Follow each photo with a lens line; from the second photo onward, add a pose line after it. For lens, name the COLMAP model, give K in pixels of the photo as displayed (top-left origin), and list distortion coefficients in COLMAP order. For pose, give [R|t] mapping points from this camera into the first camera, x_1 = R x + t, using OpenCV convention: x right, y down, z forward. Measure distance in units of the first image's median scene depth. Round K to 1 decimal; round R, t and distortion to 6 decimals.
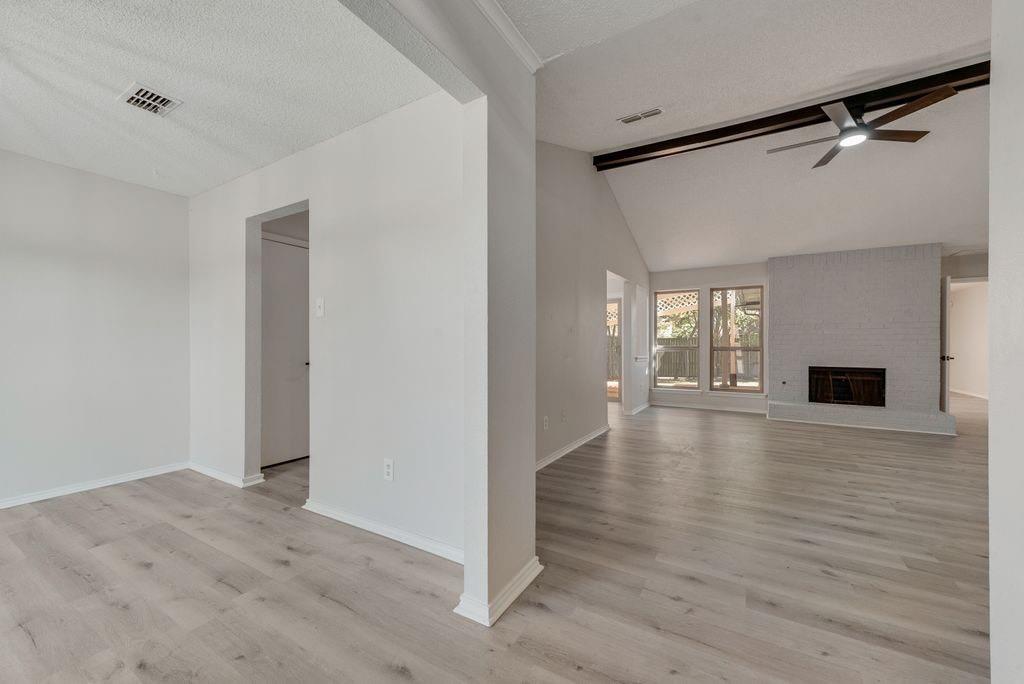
lens RADIAL K [[398.7, 0, 518.4], [0, 398.7, 347.4], [0, 0, 1]] dist [0.013574, -0.001424]
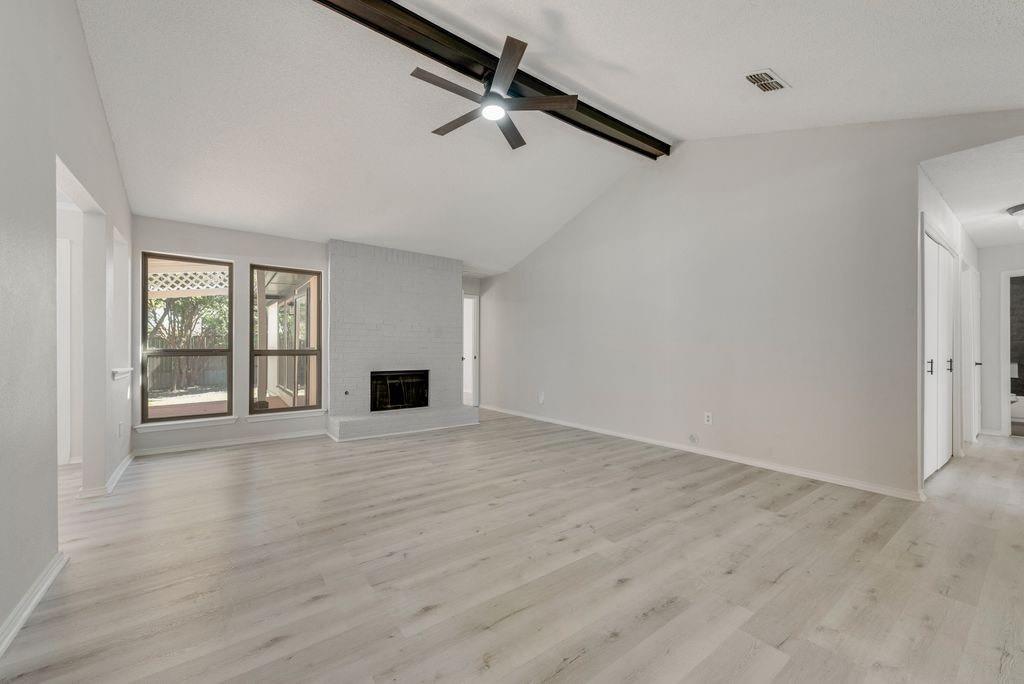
lens RADIAL K [[398.7, 0, 505.3], [0, 398.7, 349.1], [0, 0, 1]] dist [0.013574, -0.001424]
pose [[0.393865, -0.002179, 0.919166, 0.028945], [0.002051, 0.999997, 0.001492, -0.003702], [-0.919166, 0.001297, 0.393868, 0.395002]]
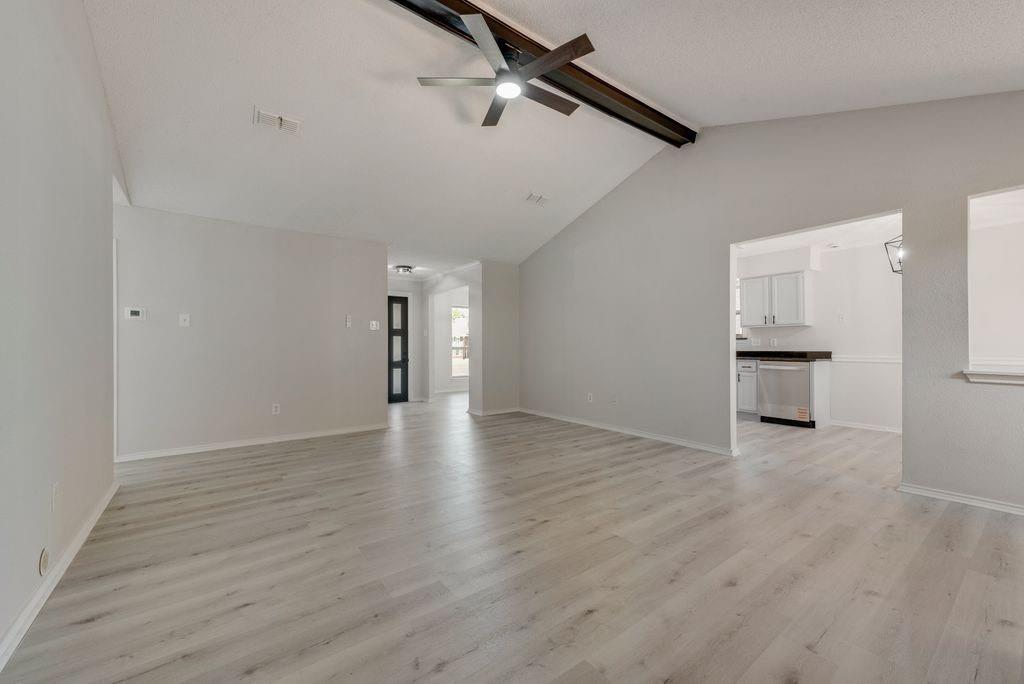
lens RADIAL K [[398.7, 0, 503.3], [0, 398.7, 341.5], [0, 0, 1]] dist [0.013574, -0.001424]
pose [[-0.397142, -0.007787, -0.917724, 0.973621], [0.000492, 0.999962, -0.008698, -0.002931], [0.917757, -0.003906, -0.397123, 0.811046]]
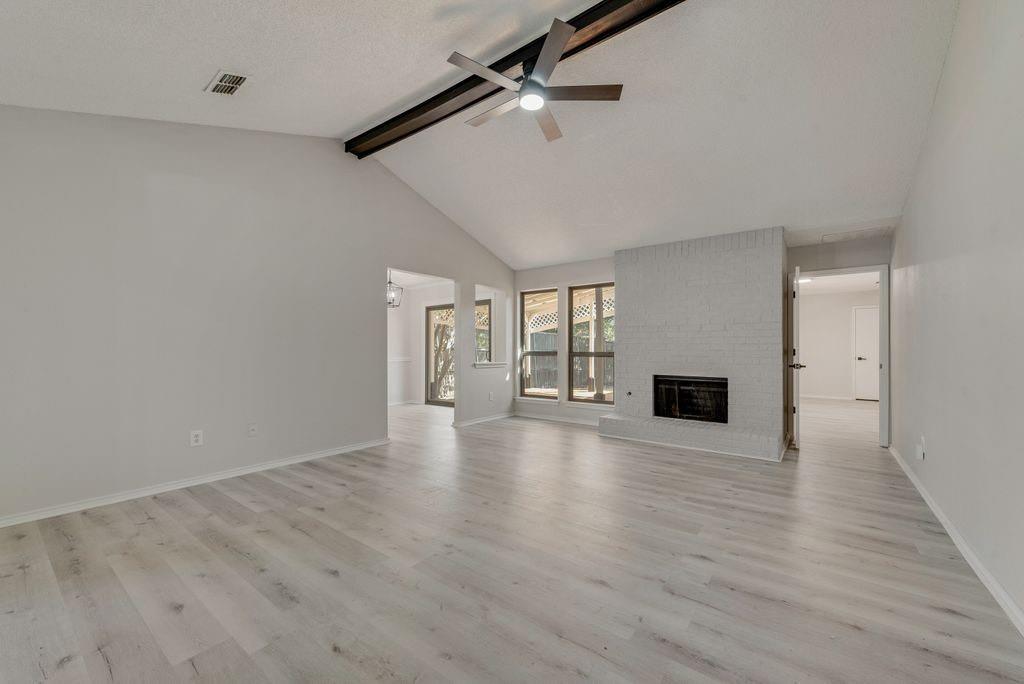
lens RADIAL K [[398.7, 0, 514.6], [0, 398.7, 347.7], [0, 0, 1]] dist [0.013574, -0.001424]
pose [[0.993159, -0.000707, -0.116771, 0.552143], [-0.000400, 0.999955, -0.009452, -0.003084], [0.116773, 0.009434, 0.993114, 0.115415]]
